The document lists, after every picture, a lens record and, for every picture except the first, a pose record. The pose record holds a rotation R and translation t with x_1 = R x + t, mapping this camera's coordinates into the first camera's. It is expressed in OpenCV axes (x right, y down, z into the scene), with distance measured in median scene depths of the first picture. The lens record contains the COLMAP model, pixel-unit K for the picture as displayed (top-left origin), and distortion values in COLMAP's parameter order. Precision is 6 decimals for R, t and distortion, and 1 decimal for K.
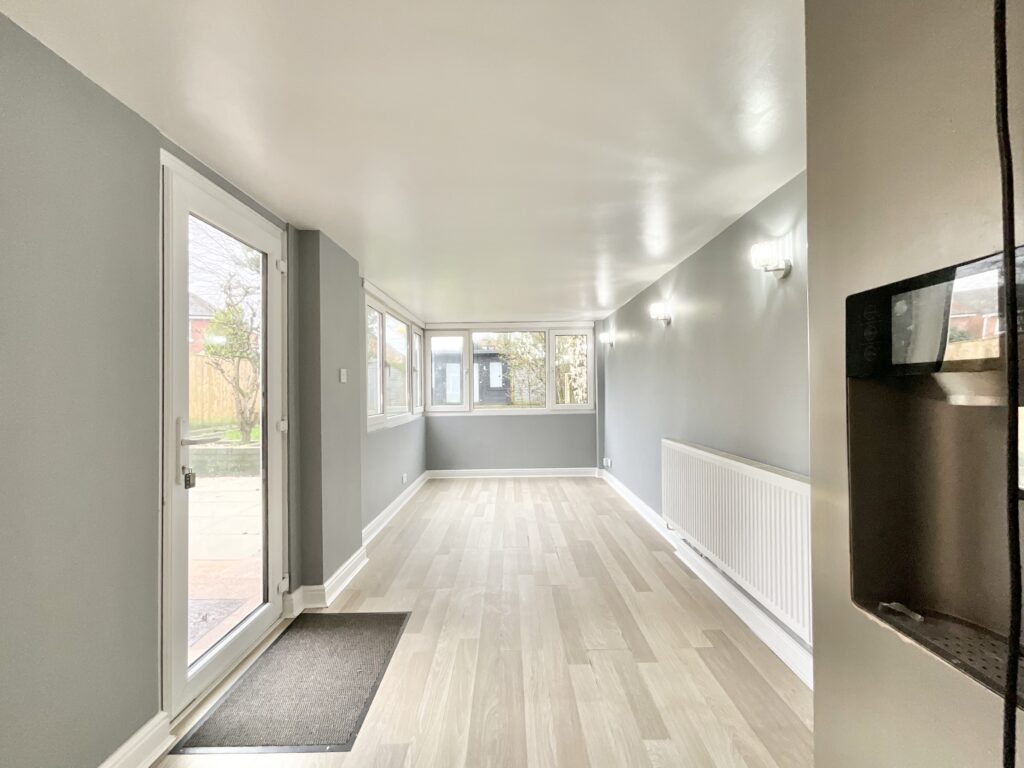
lens RADIAL K [[439.5, 0, 507.1], [0, 439.5, 385.8], [0, 0, 1]] dist [-0.002439, 0.000013]
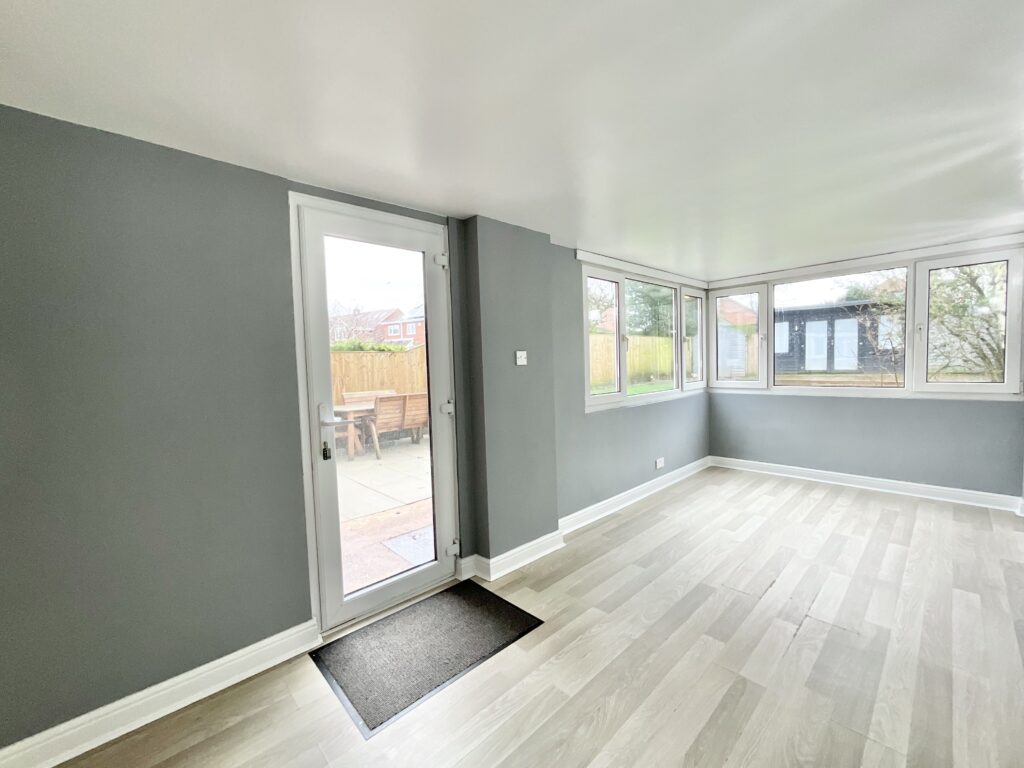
lens RADIAL K [[417.4, 0, 495.7], [0, 417.4, 386.4], [0, 0, 1]] dist [-0.000875, -0.000036]
pose [[0.675003, 0.029285, -0.737234, 0.270874], [0.032243, 0.997087, 0.069128, -0.025102], [0.737110, -0.070433, 0.672092, 0.313998]]
